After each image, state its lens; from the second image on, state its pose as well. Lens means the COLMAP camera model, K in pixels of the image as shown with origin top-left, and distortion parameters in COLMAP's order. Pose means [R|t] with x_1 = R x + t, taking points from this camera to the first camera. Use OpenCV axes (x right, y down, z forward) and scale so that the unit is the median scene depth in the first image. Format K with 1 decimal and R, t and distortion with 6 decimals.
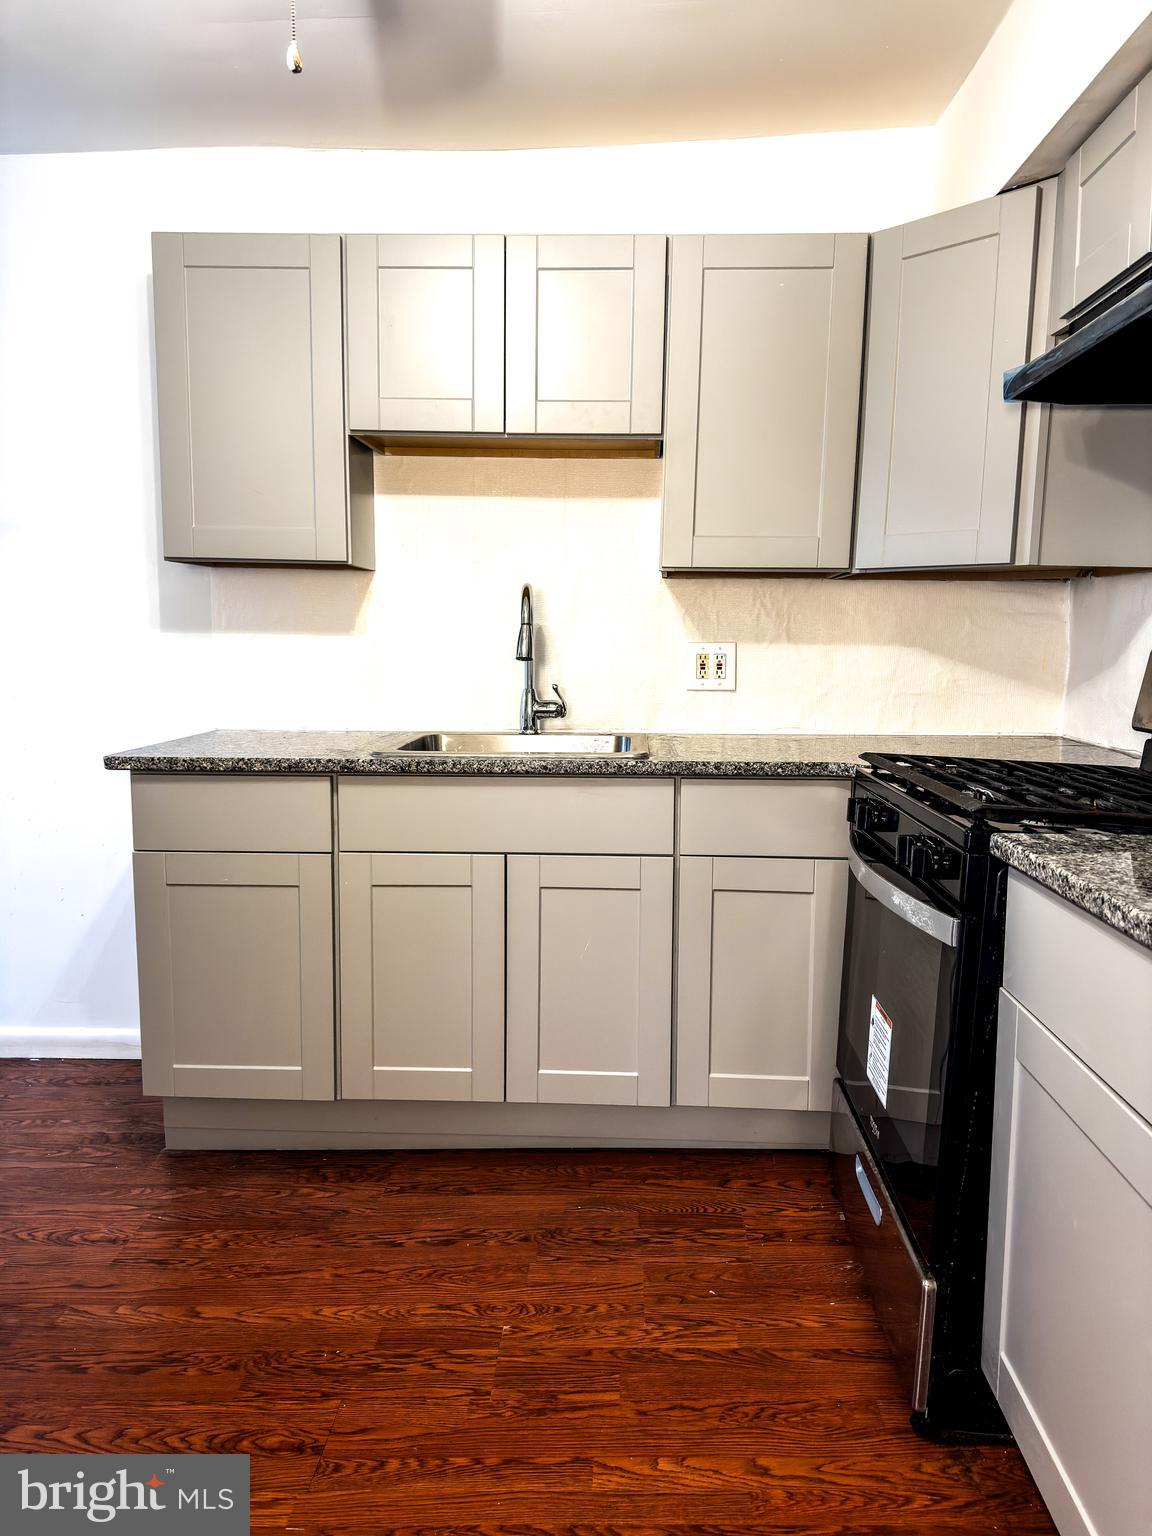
lens RADIAL K [[1069.6, 0, 554.3], [0, 1069.6, 766.7], [0, 0, 1]] dist [0.062744, -0.042929]
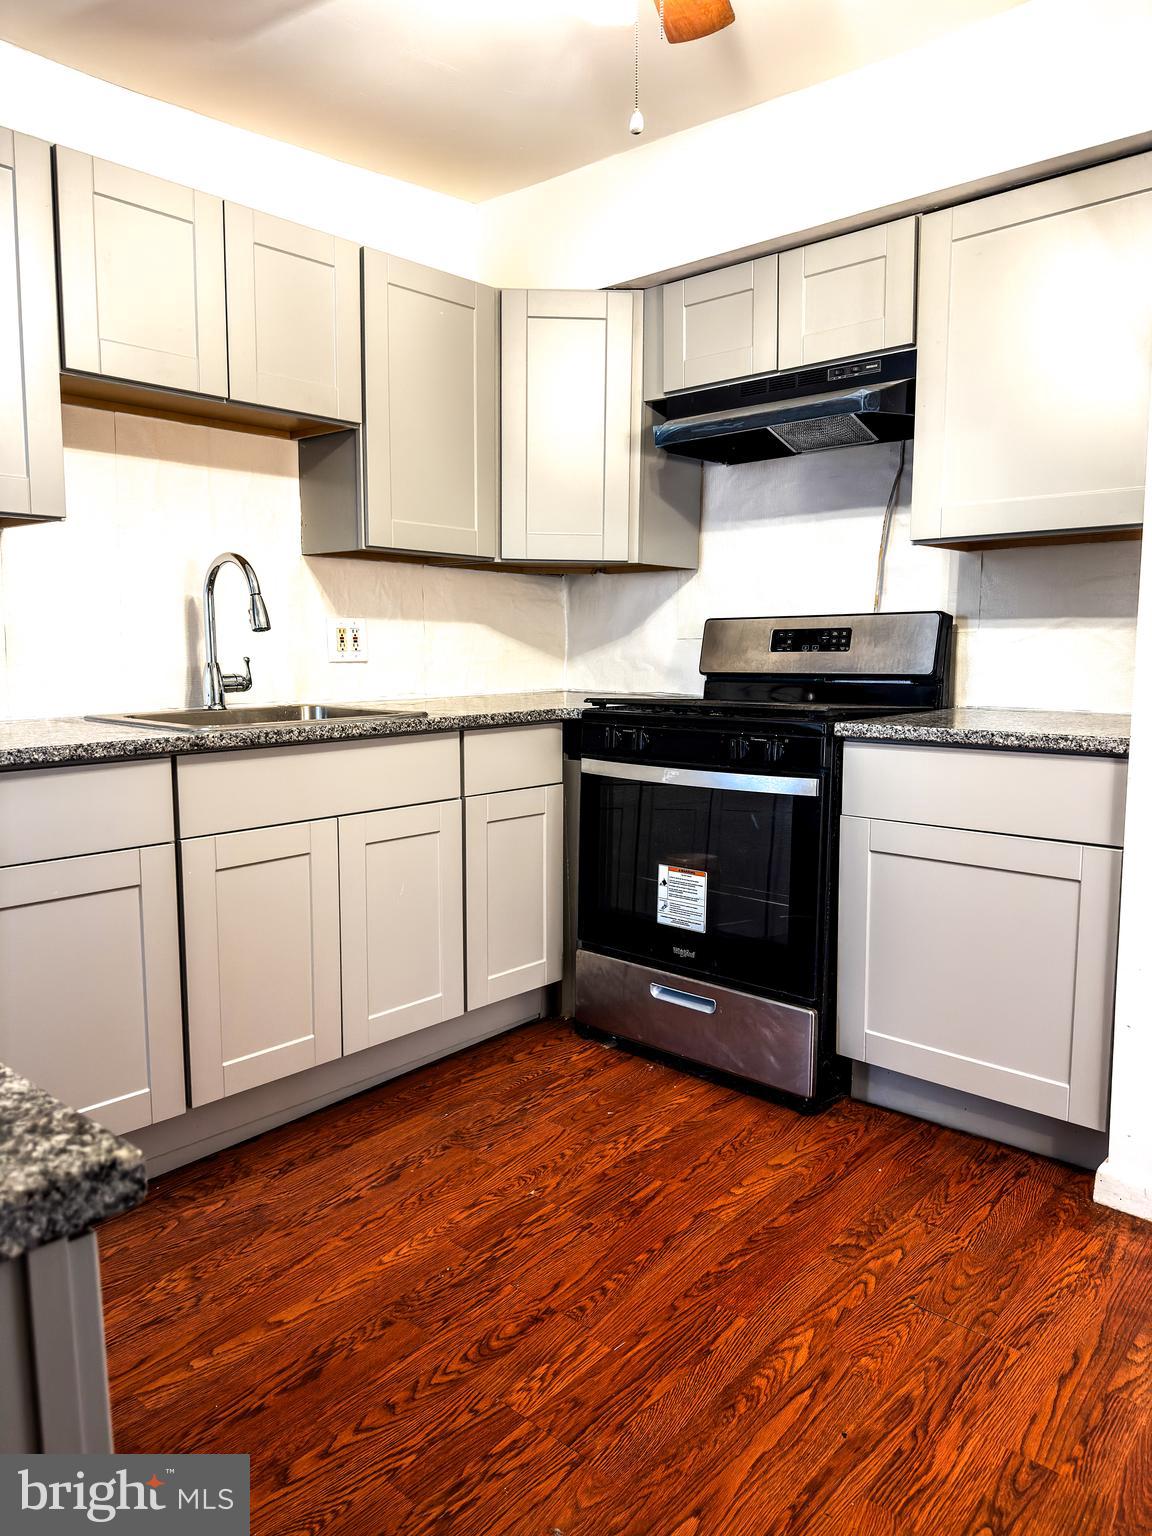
lens RADIAL K [[1069.6, 0, 550.4], [0, 1069.6, 777.5], [0, 0, 1]] dist [0.062744, -0.042929]
pose [[0.650566, -0.103404, 0.752377, -0.713811], [0.093481, 0.994057, 0.055789, 0.005386], [-0.753674, 0.034038, 0.656366, 0.166998]]
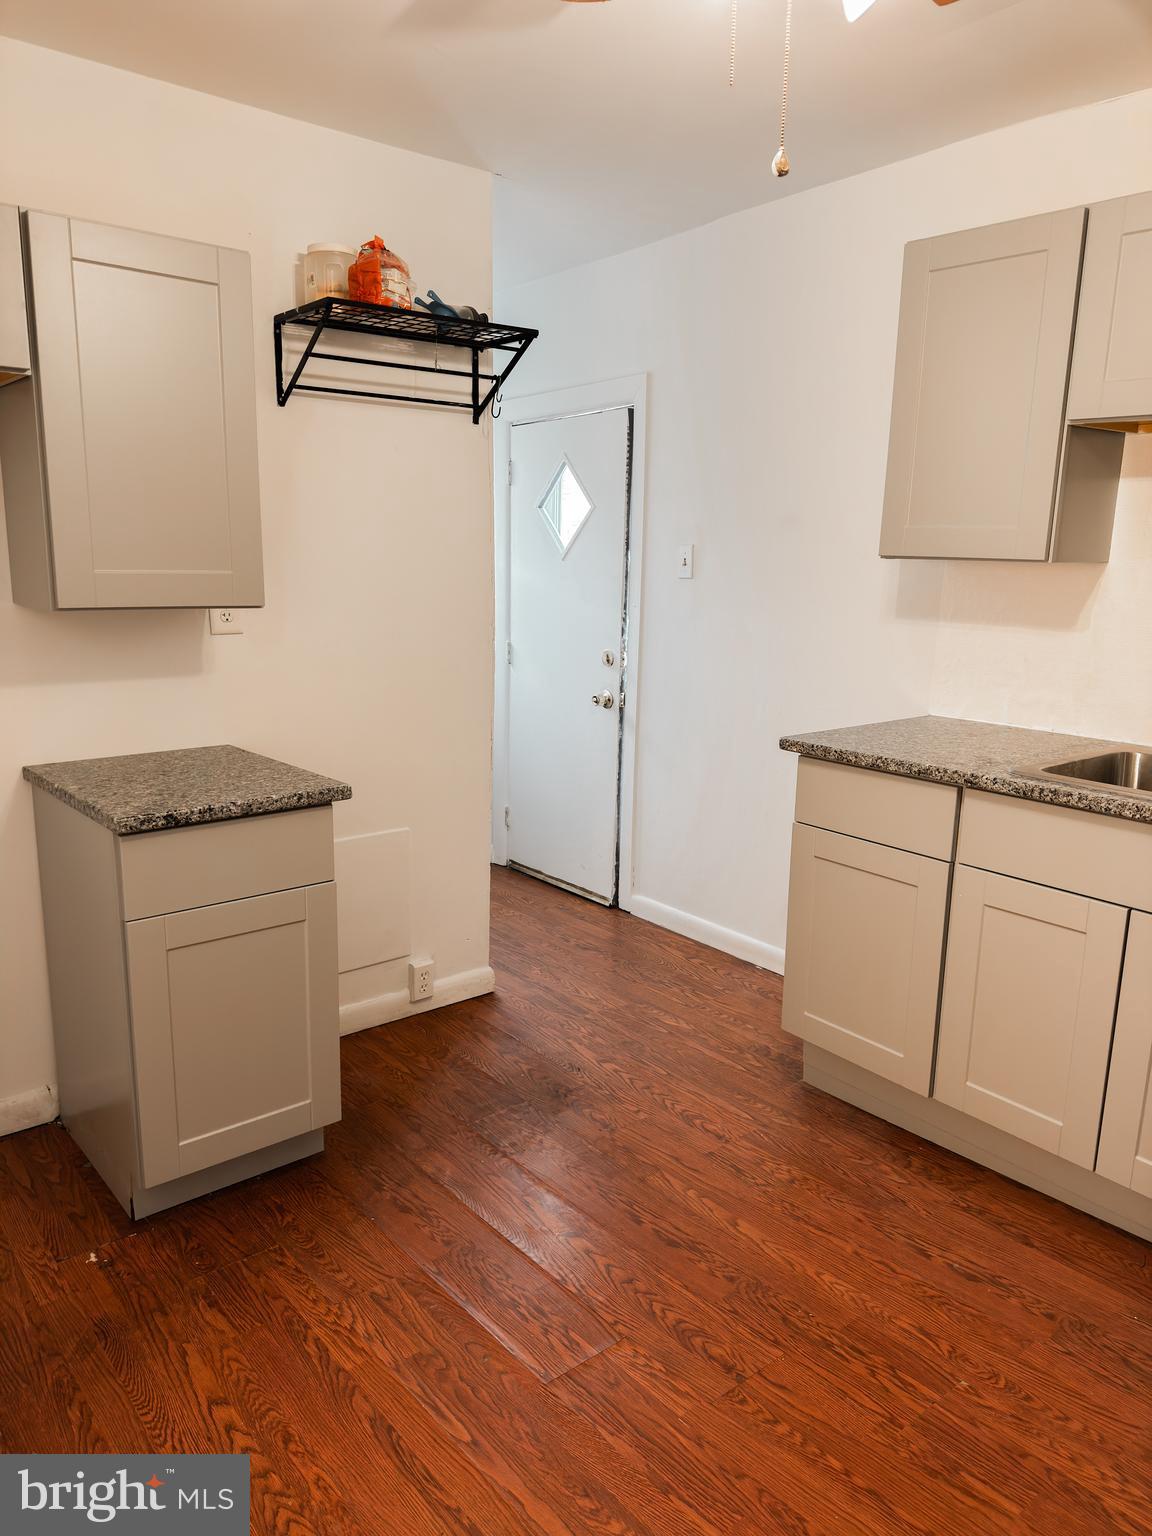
lens RADIAL K [[1069.6, 0, 611.2], [0, 1069.6, 775.8], [0, 0, 1]] dist [0.062744, -0.042929]
pose [[0.696830, 0.163891, -0.698260, 0.273942], [-0.109048, 0.986434, 0.122704, -0.092790], [0.708898, -0.009359, 0.705249, 0.067455]]
